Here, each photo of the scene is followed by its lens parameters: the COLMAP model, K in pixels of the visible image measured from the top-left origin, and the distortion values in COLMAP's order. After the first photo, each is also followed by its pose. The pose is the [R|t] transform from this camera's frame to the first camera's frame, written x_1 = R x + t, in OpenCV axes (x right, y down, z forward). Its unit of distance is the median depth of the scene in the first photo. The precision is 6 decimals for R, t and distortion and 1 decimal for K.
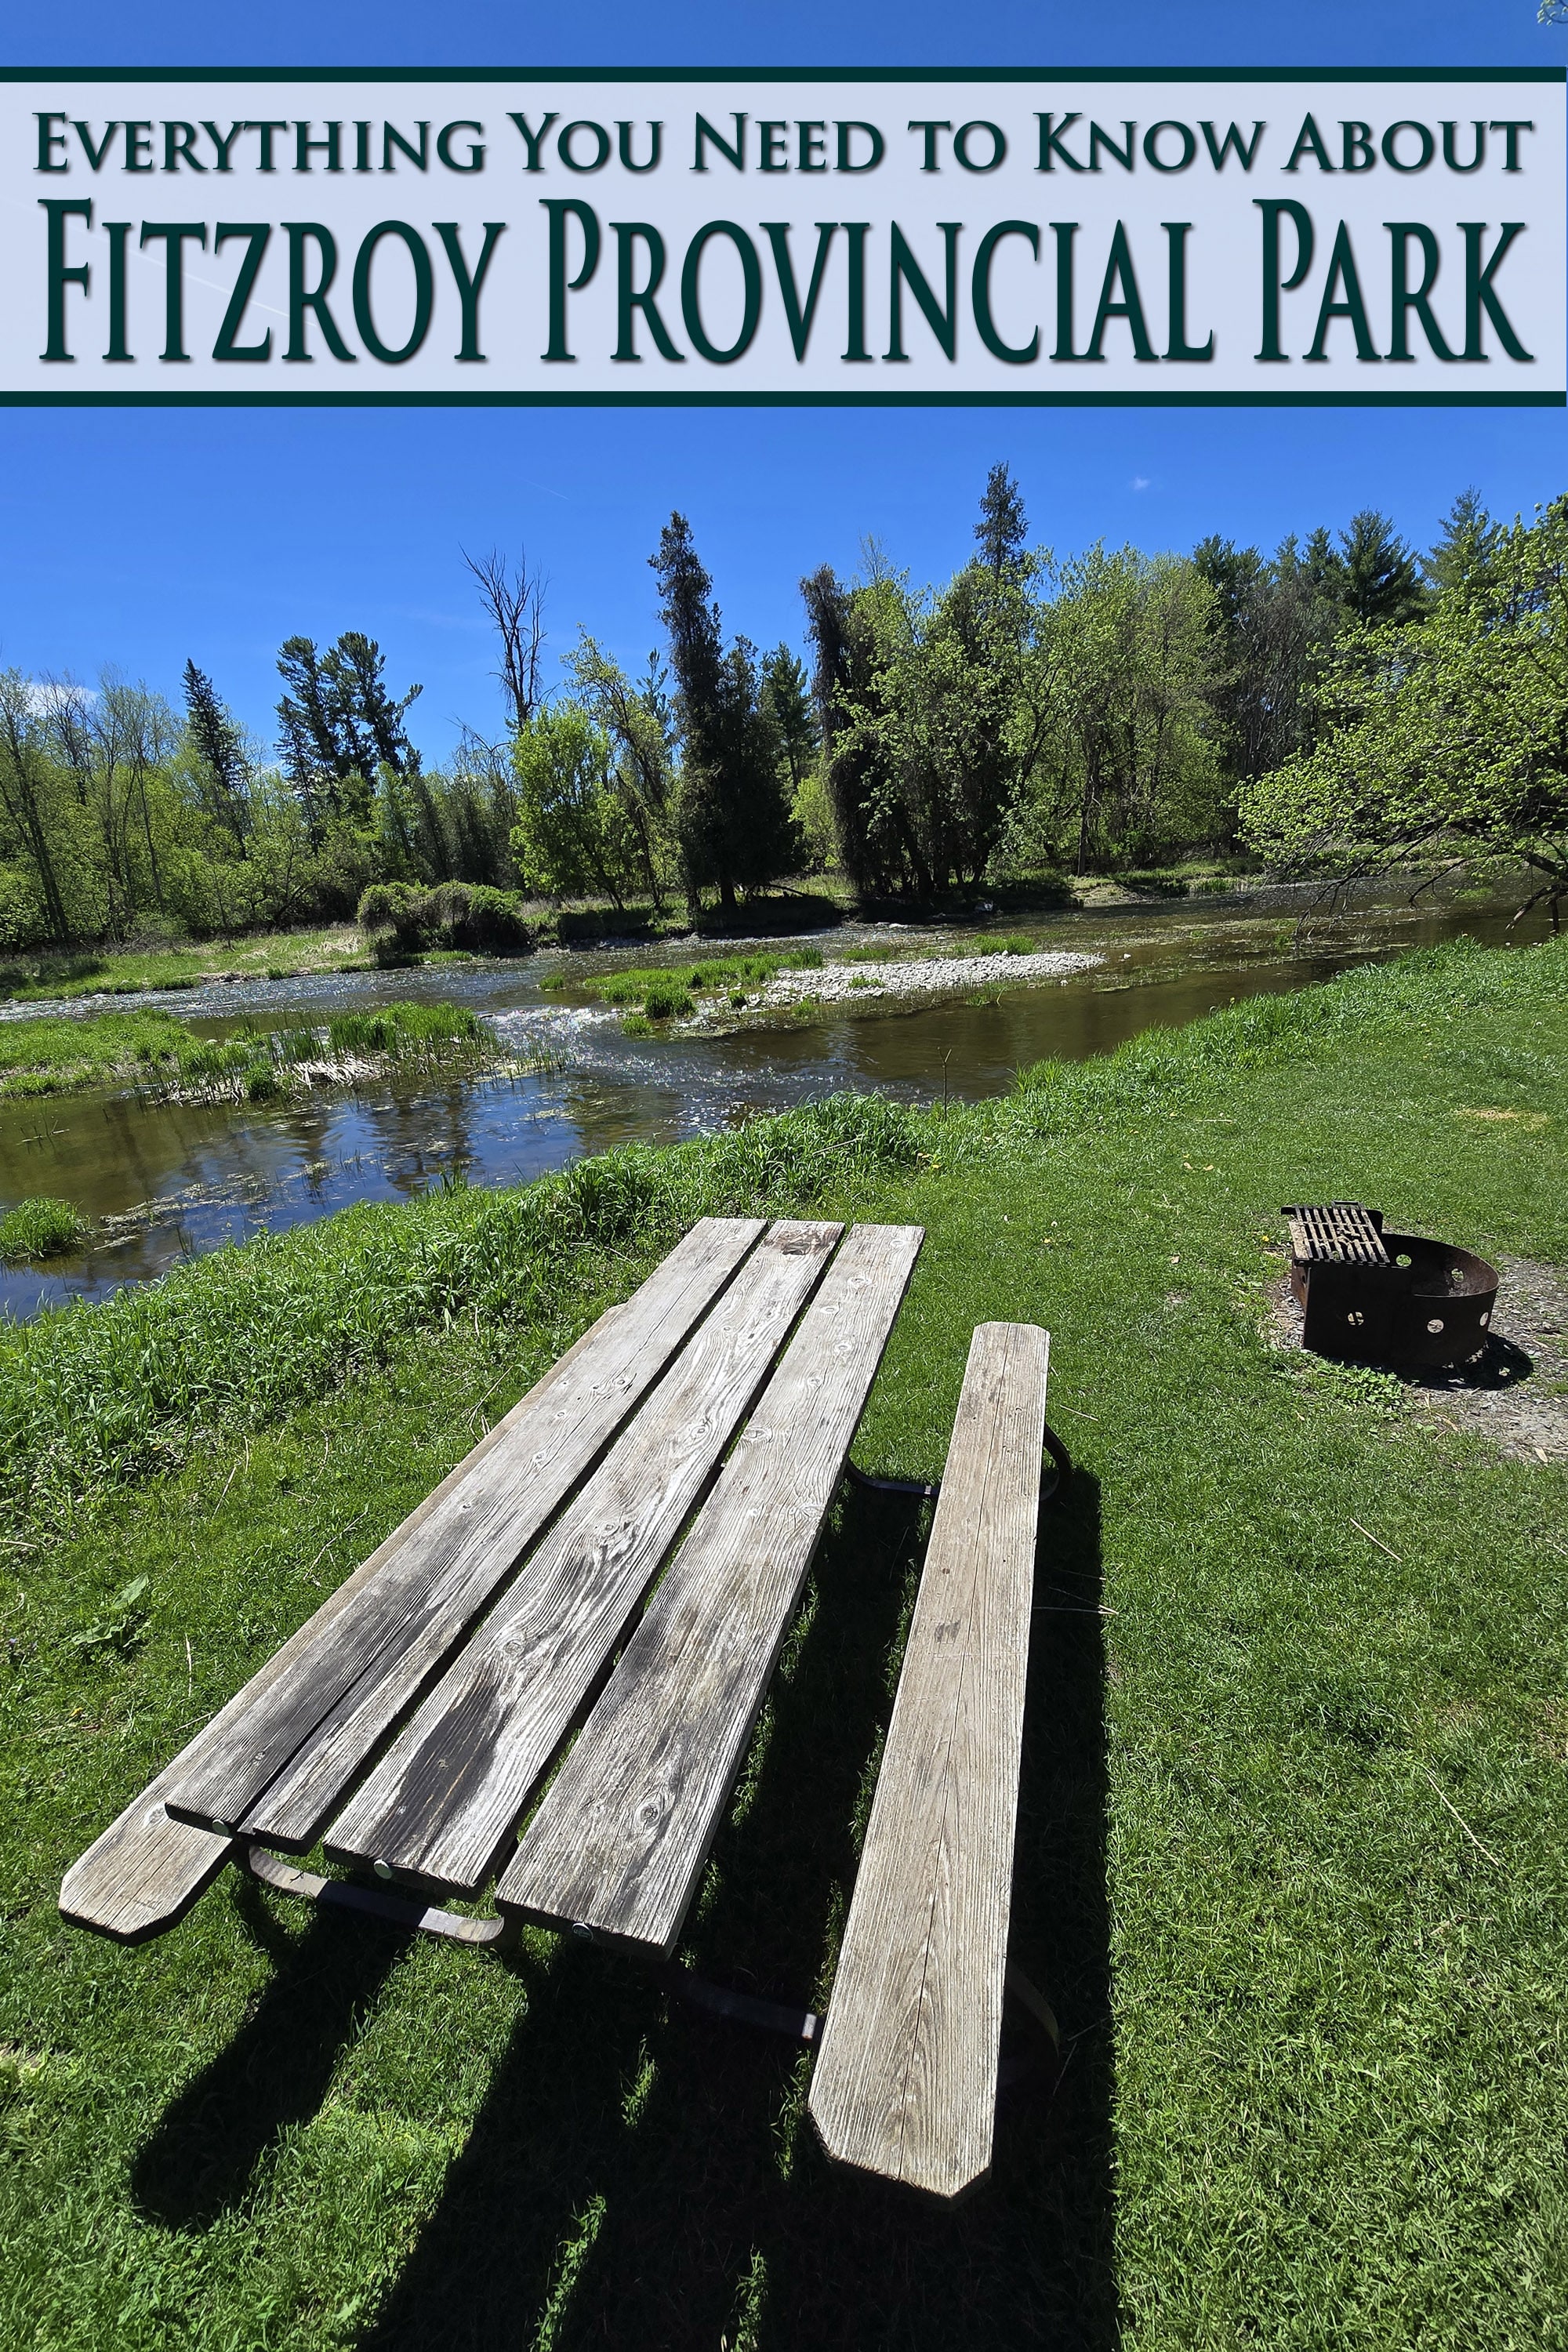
lens RADIAL K [[952.8, 0, 778.6], [0, 952.8, 1171.1], [0, 0, 1]] dist [-0.006777, 0.001554]
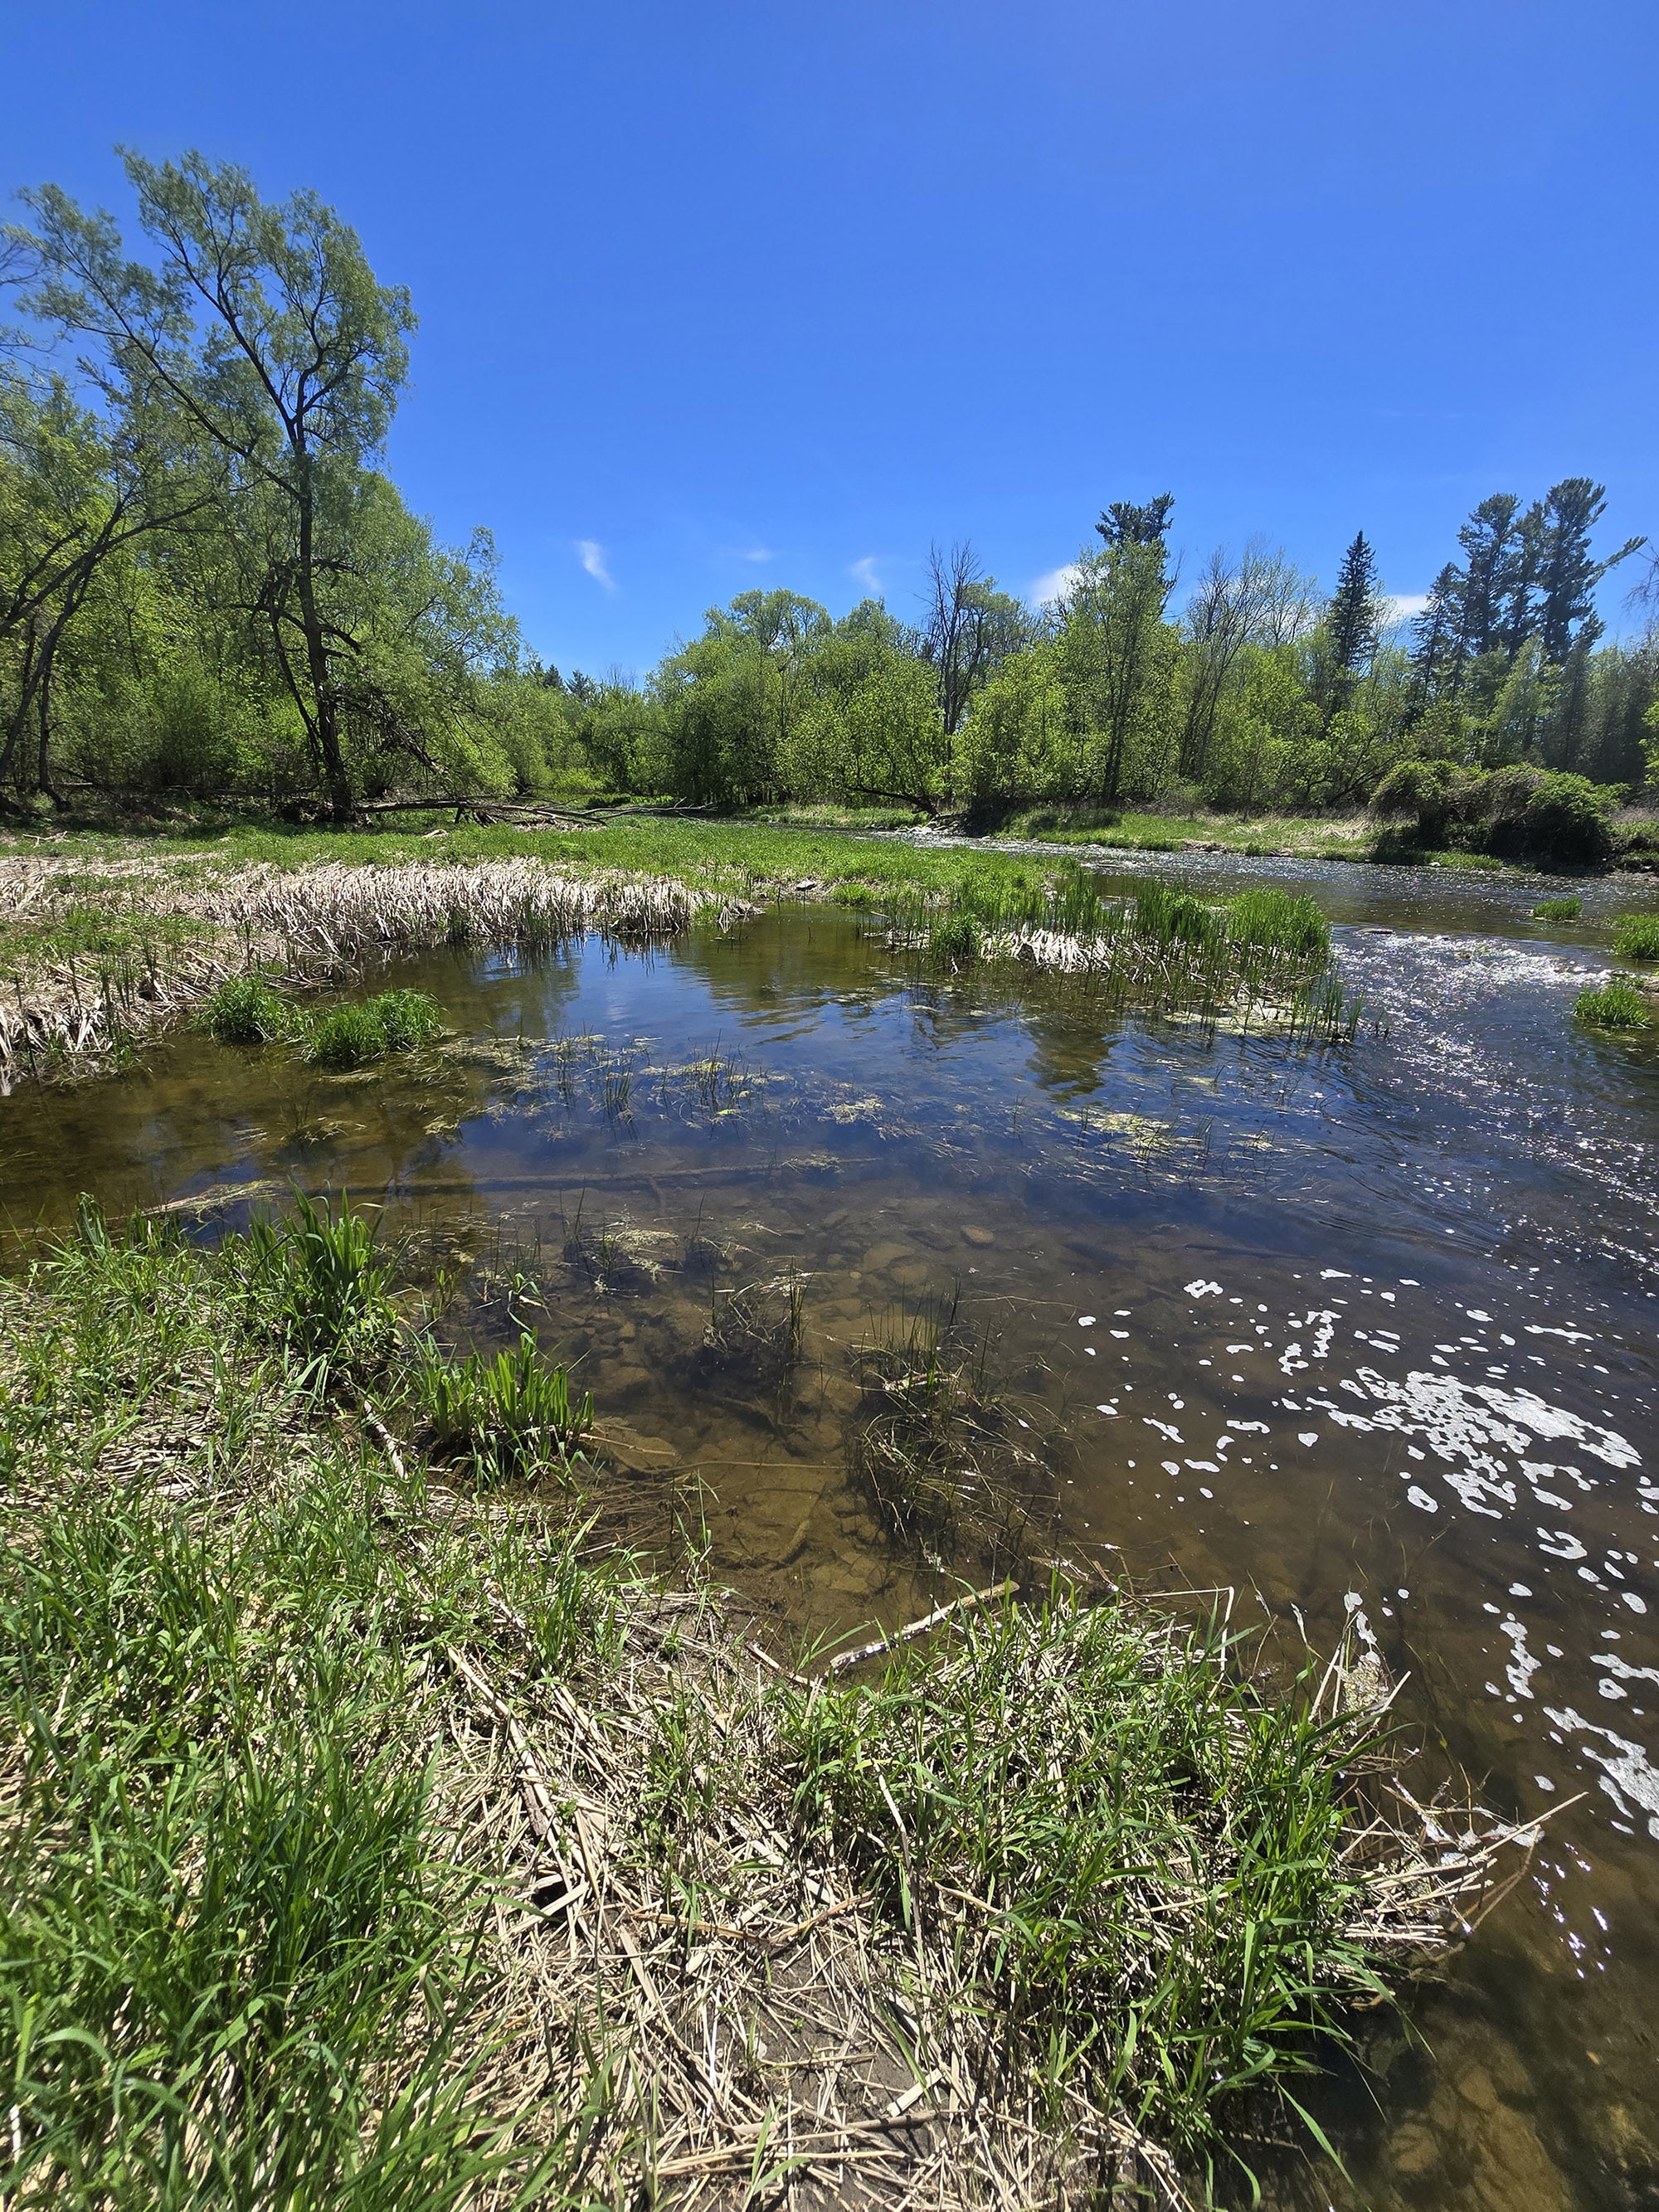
lens RADIAL K [[894.7, 0, 824.8], [0, 894.7, 1096.3], [0, 0, 1]] dist [-0.003032, -0.000754]
pose [[0.528021, 0.353114, -0.772337, 0.080648], [-0.316212, 0.925808, 0.207097, -0.385023], [0.788165, 0.134871, 0.600505, 2.086424]]
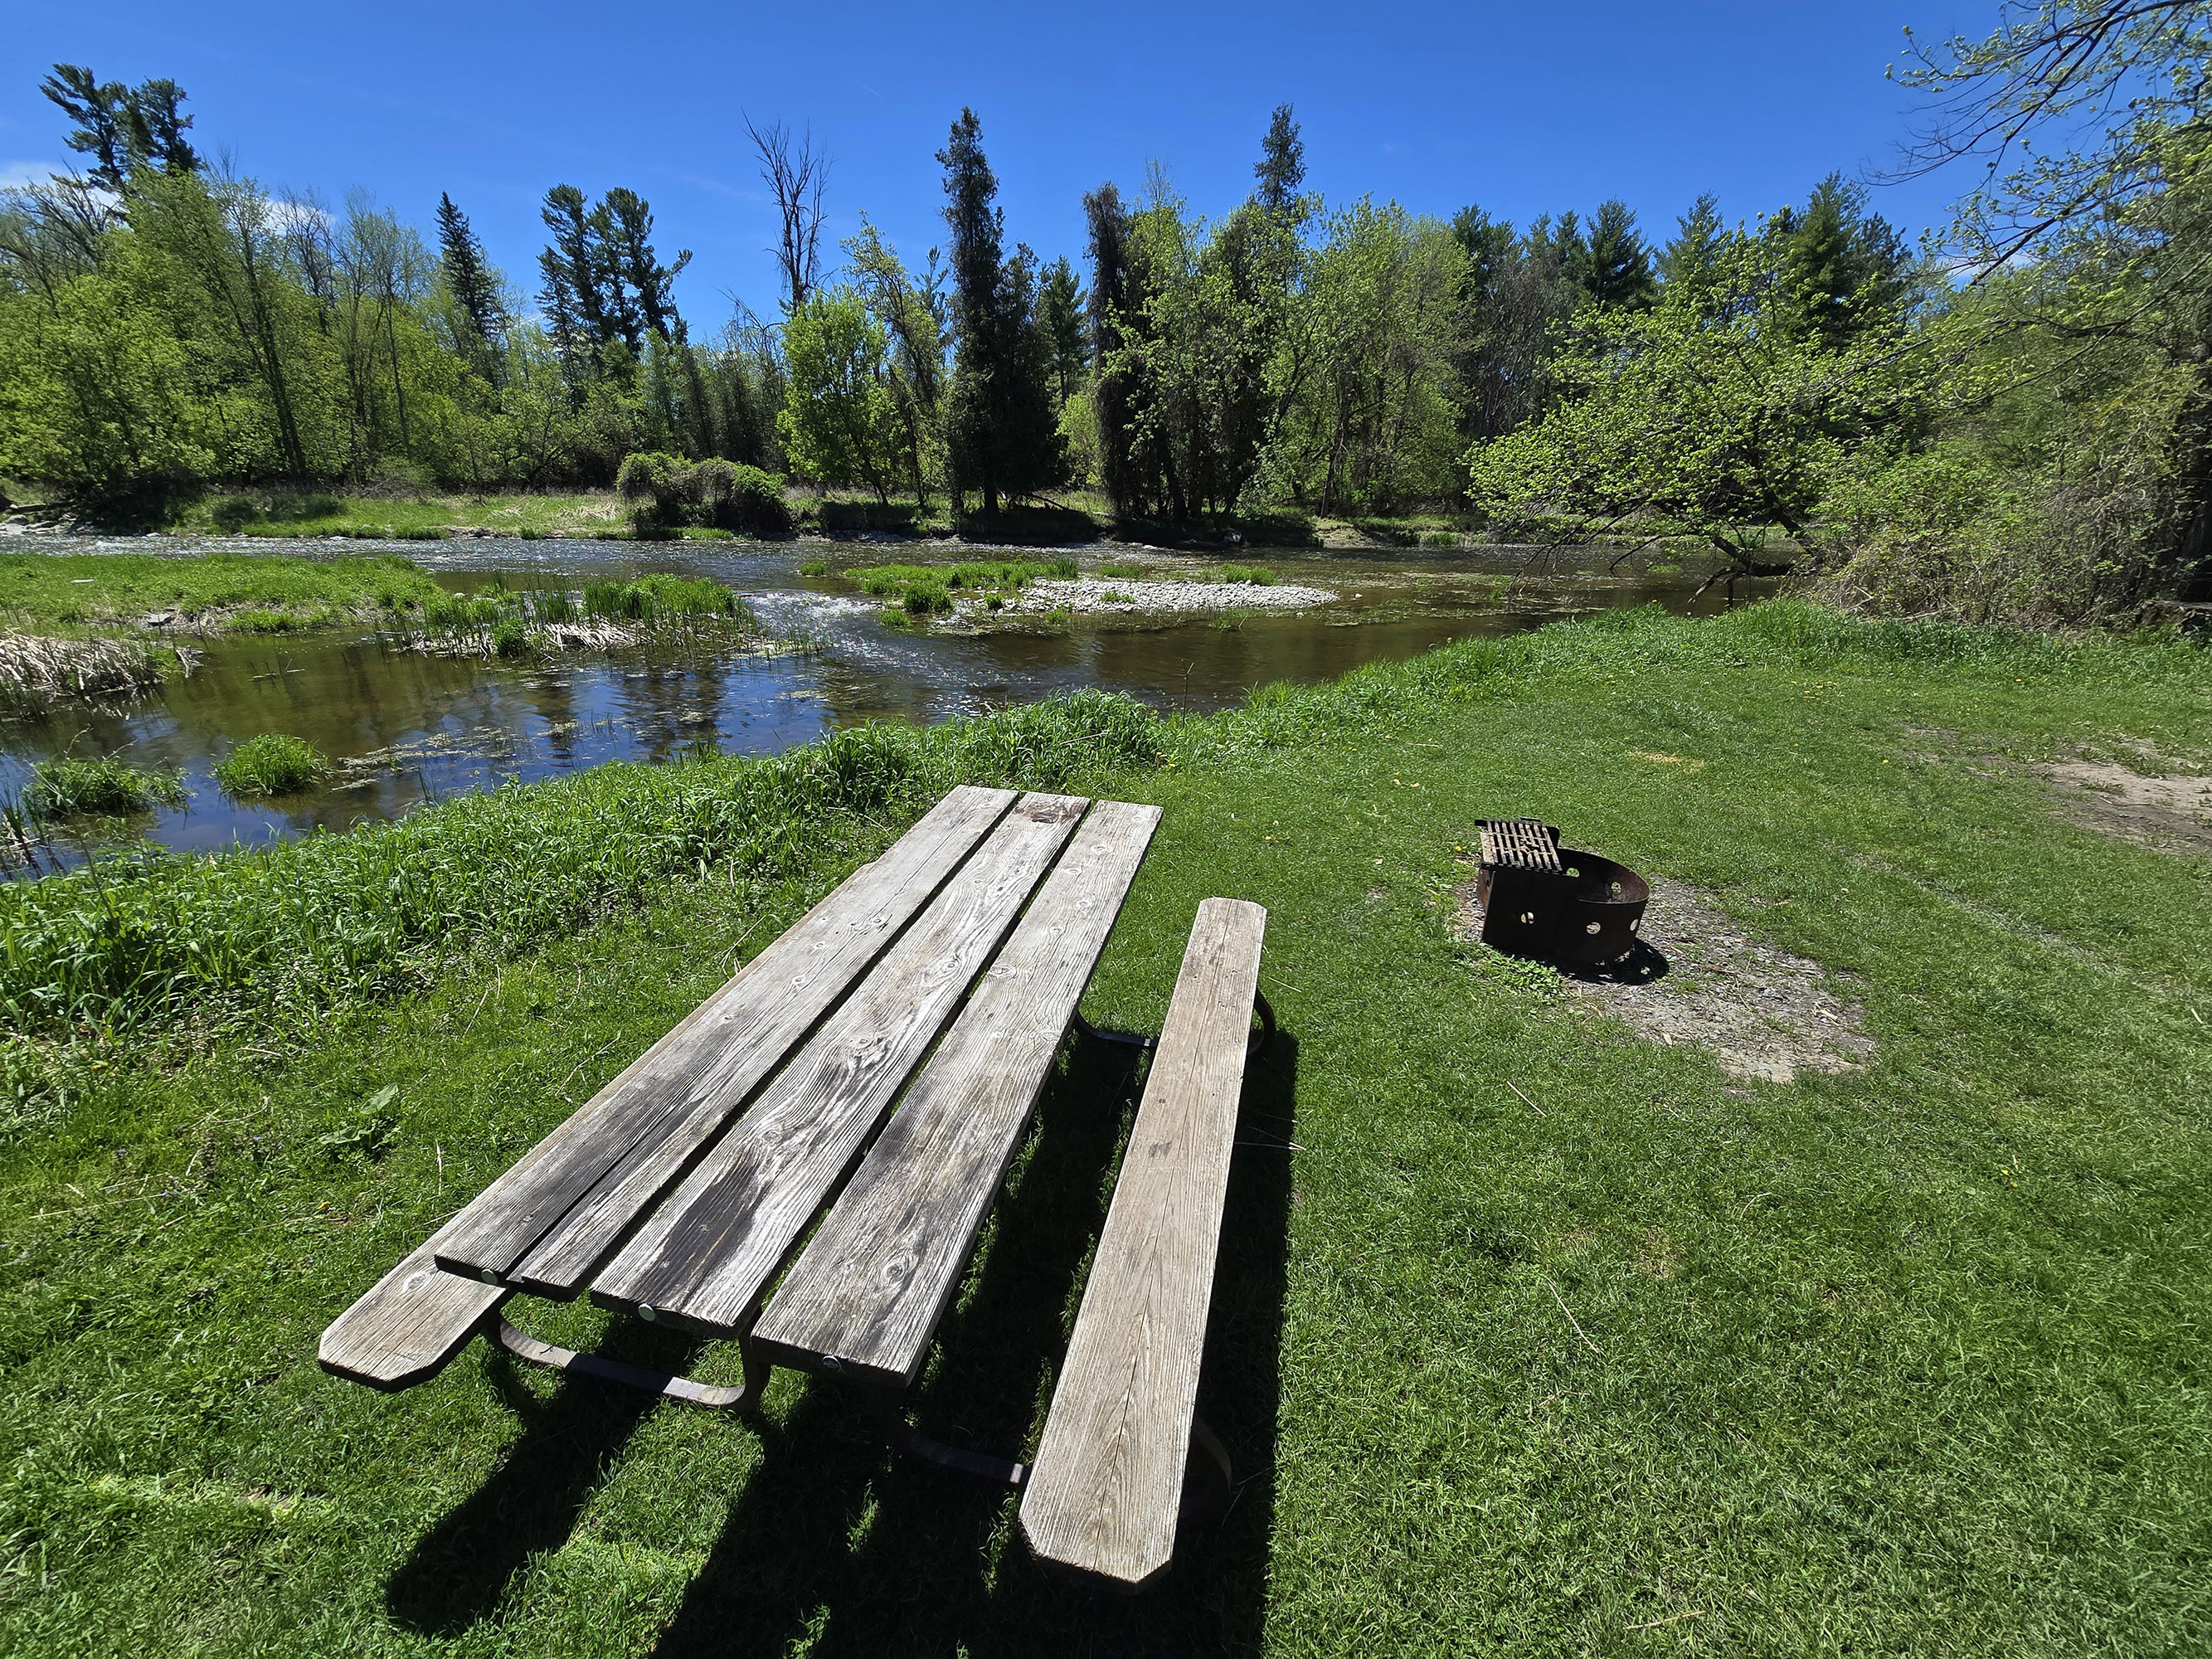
lens RADIAL K [[894.7, 0, 1099.6], [0, 894.7, 832.5], [0, 0, 1]] dist [-0.003032, -0.000754]
pose [[0.993064, 0.071233, 0.093544, -0.011526], [-0.076953, 0.995286, 0.059029, 0.028747], [-0.088899, -0.065818, 0.993864, -0.014250]]
